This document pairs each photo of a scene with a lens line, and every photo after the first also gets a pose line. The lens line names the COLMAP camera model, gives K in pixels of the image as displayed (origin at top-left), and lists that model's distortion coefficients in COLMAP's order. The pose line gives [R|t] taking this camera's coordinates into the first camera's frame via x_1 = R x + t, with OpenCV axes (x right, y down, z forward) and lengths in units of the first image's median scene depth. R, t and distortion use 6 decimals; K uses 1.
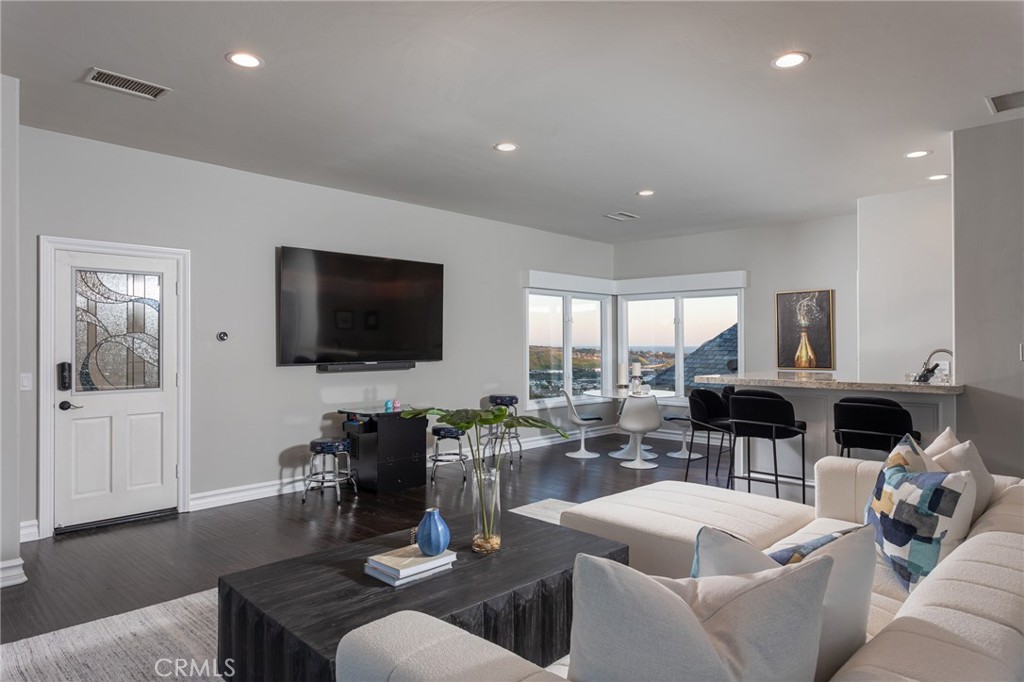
lens RADIAL K [[638.6, 0, 522.6], [0, 638.6, 338.8], [0, 0, 1]] dist [0.003200, 0.001190]
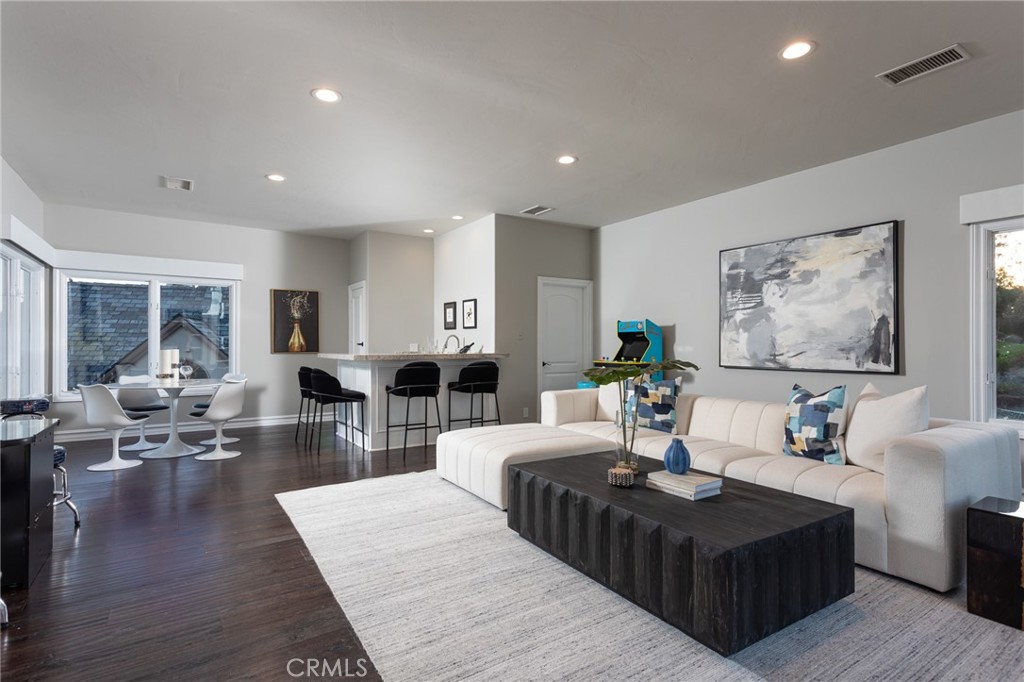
lens RADIAL K [[502.7, 0, 512.6], [0, 502.7, 341.1], [0, 0, 1]] dist [0.005975, -0.000161]
pose [[0.236950, 0.004397, 0.971512, -0.404285], [-0.004599, 0.999984, -0.003404, 0.025306], [-0.971511, -0.003662, 0.236966, 0.361855]]
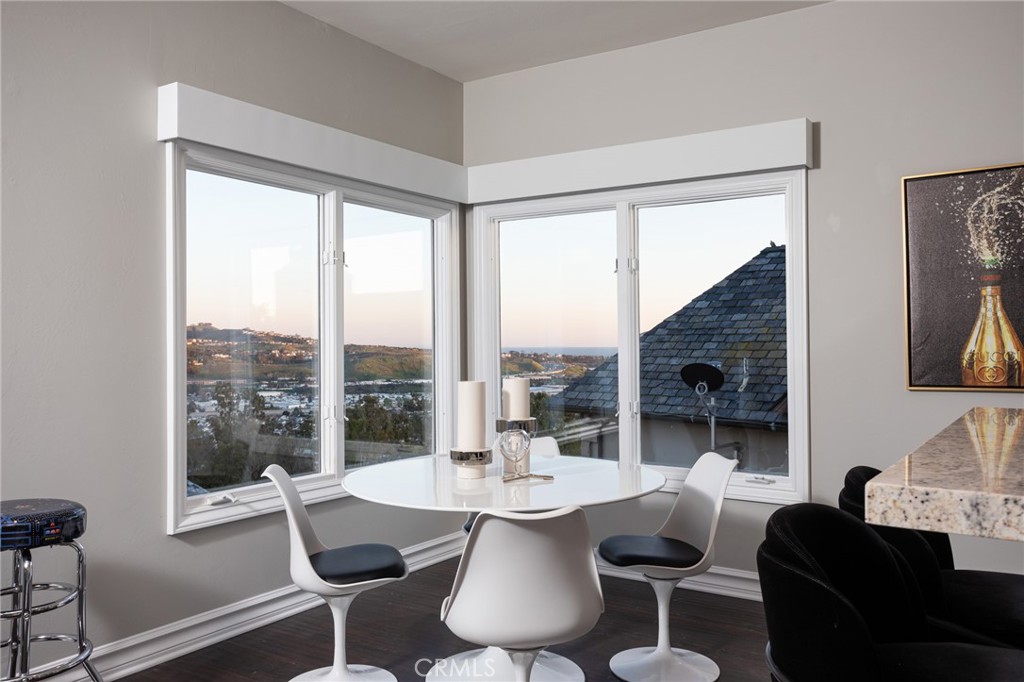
lens RADIAL K [[813.4, 0, 510.9], [0, 813.4, 337.1], [0, 0, 1]] dist [-0.007799, -0.002982]
pose [[0.988157, -0.006030, 0.153327, 0.114544], [0.006343, 0.999979, -0.001557, 0.016850], [-0.153314, 0.002512, 0.988174, 0.601400]]
